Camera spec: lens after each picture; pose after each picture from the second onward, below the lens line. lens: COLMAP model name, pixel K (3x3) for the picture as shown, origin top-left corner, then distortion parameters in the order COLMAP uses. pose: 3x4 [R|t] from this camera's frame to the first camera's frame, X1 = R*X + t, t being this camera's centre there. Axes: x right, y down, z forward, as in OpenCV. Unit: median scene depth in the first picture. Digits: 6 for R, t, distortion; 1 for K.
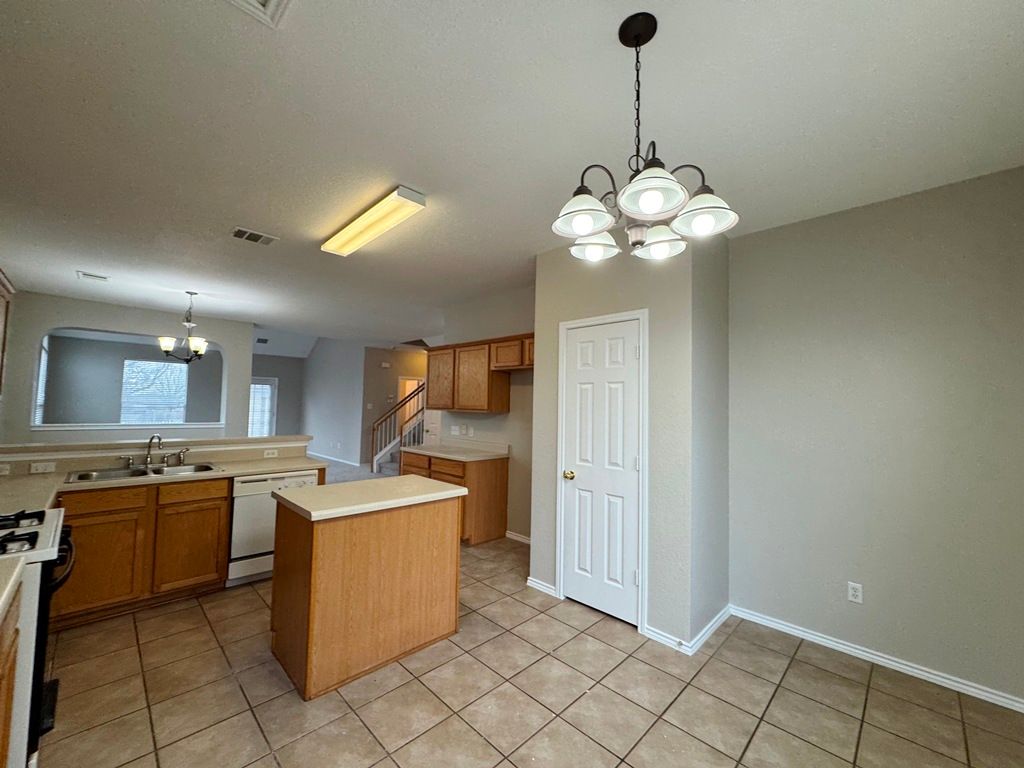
lens RADIAL K [[409.1, 0, 508.8], [0, 409.1, 384.1], [0, 0, 1]] dist [-0.000810, 0.000003]
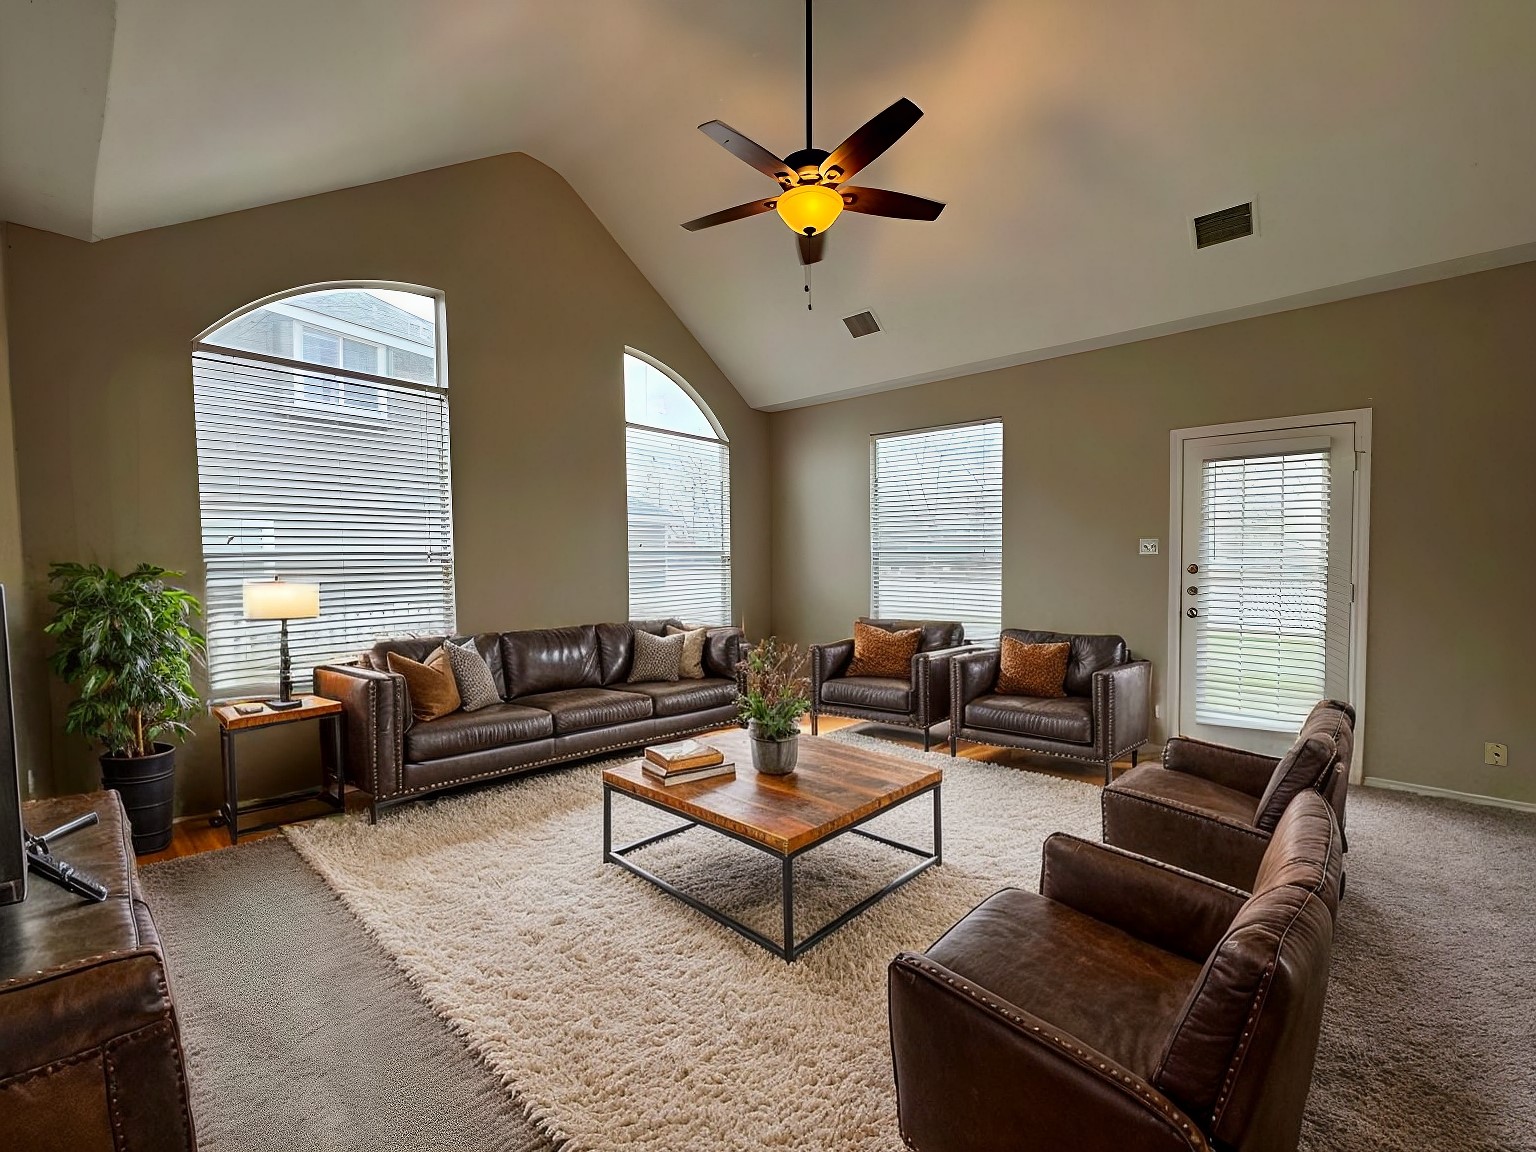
lens RADIAL K [[613.6, 0, 770.7], [0, 613.6, 571.7], [0, 0, 1]] dist [-0.000810, 0.000003]
pose [[0.077116, 0.018569, -0.996849, -1.140562], [0.055375, 0.998204, 0.022878, 0.152037], [0.995483, -0.056965, 0.075949, 2.666496]]
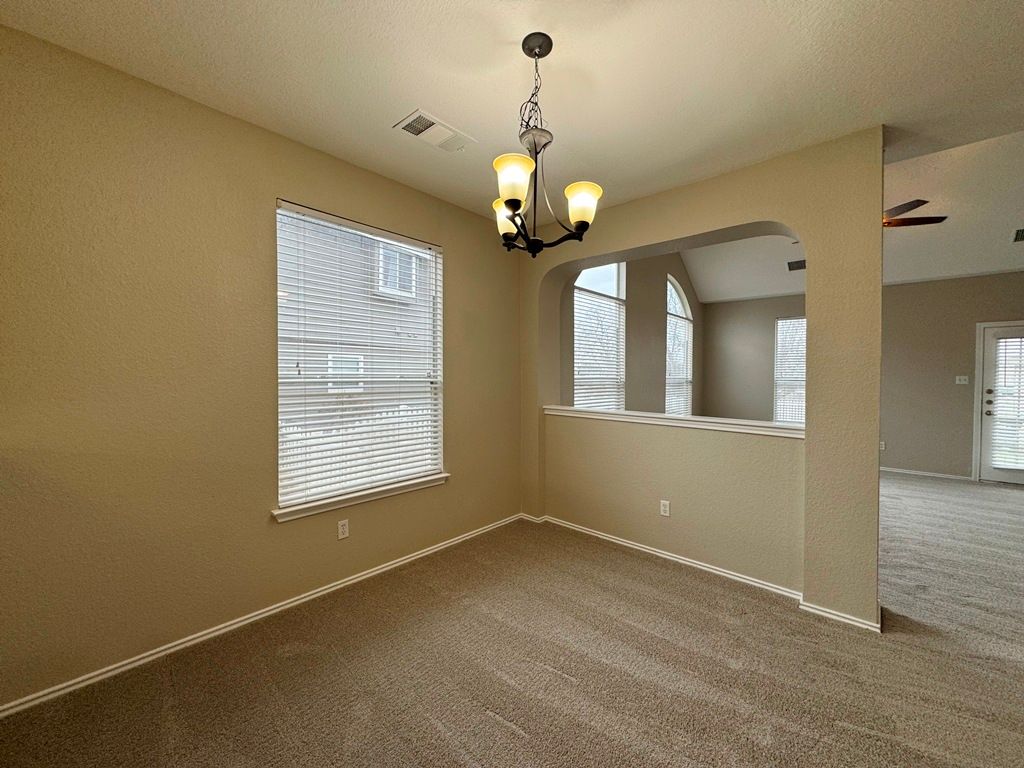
lens RADIAL K [[409.1, 0, 512.4], [0, 409.1, 380.9], [0, 0, 1]] dist [-0.000810, 0.000003]
pose [[0.046157, 0.001511, -0.998933, -0.707123], [0.041010, 0.999153, 0.003406, 0.090580], [0.998092, -0.041123, 0.046056, 1.527506]]
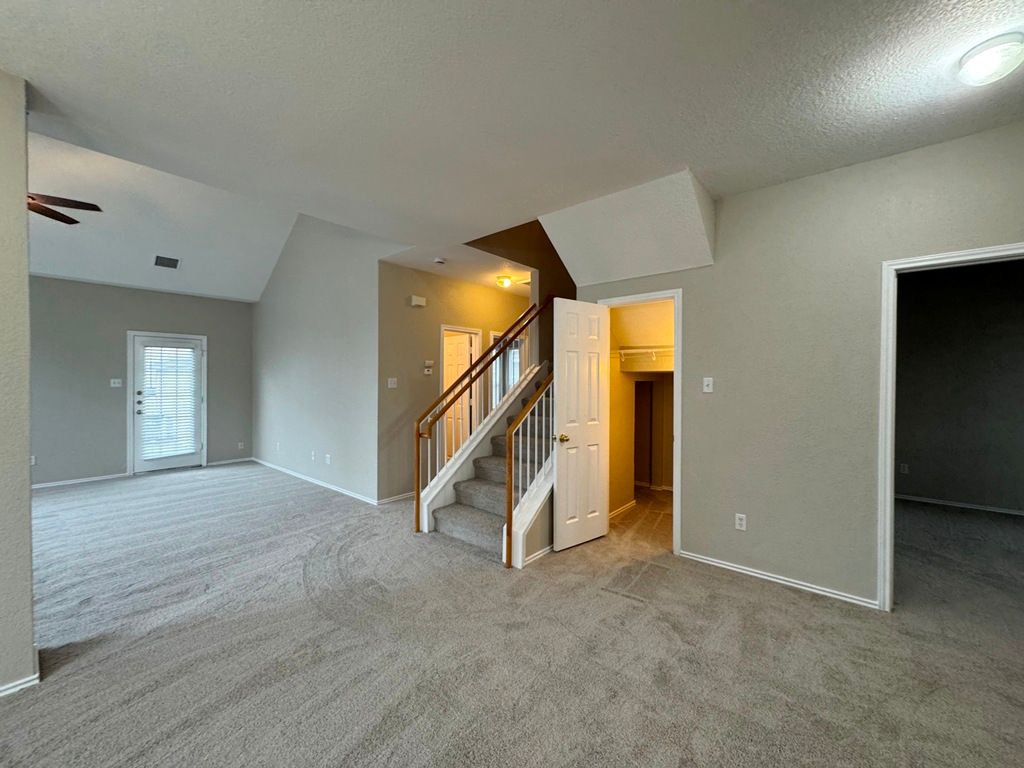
lens RADIAL K [[409.1, 0, 511.2], [0, 409.1, 380.5], [0, 0, 1]] dist [-0.000810, 0.000003]
pose [[0.996657, -0.015973, 0.080122, -0.735416], [0.012111, 0.998752, 0.048460, 0.092004], [-0.080796, -0.047328, 0.995606, 1.546557]]
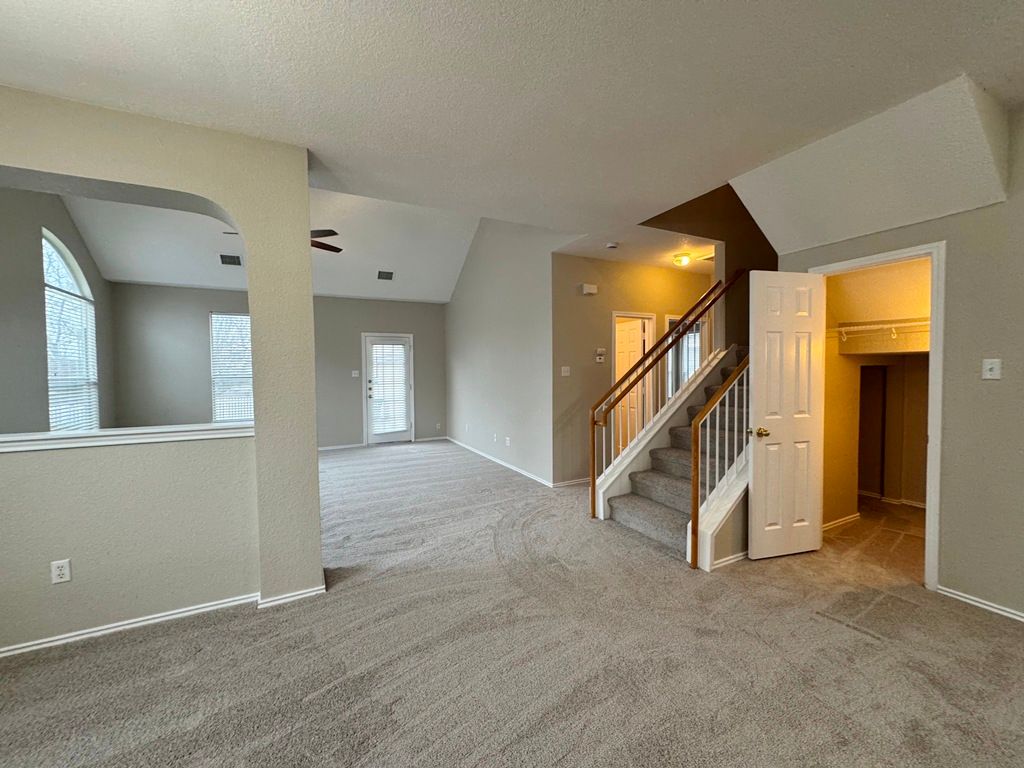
lens RADIAL K [[409.1, 0, 512.1], [0, 409.1, 381.1], [0, 0, 1]] dist [-0.000810, 0.000003]
pose [[0.950757, -0.019805, -0.309303, -0.765418], [0.042589, 0.996838, 0.067083, 0.093174], [0.306996, -0.076952, 0.948595, 1.545919]]
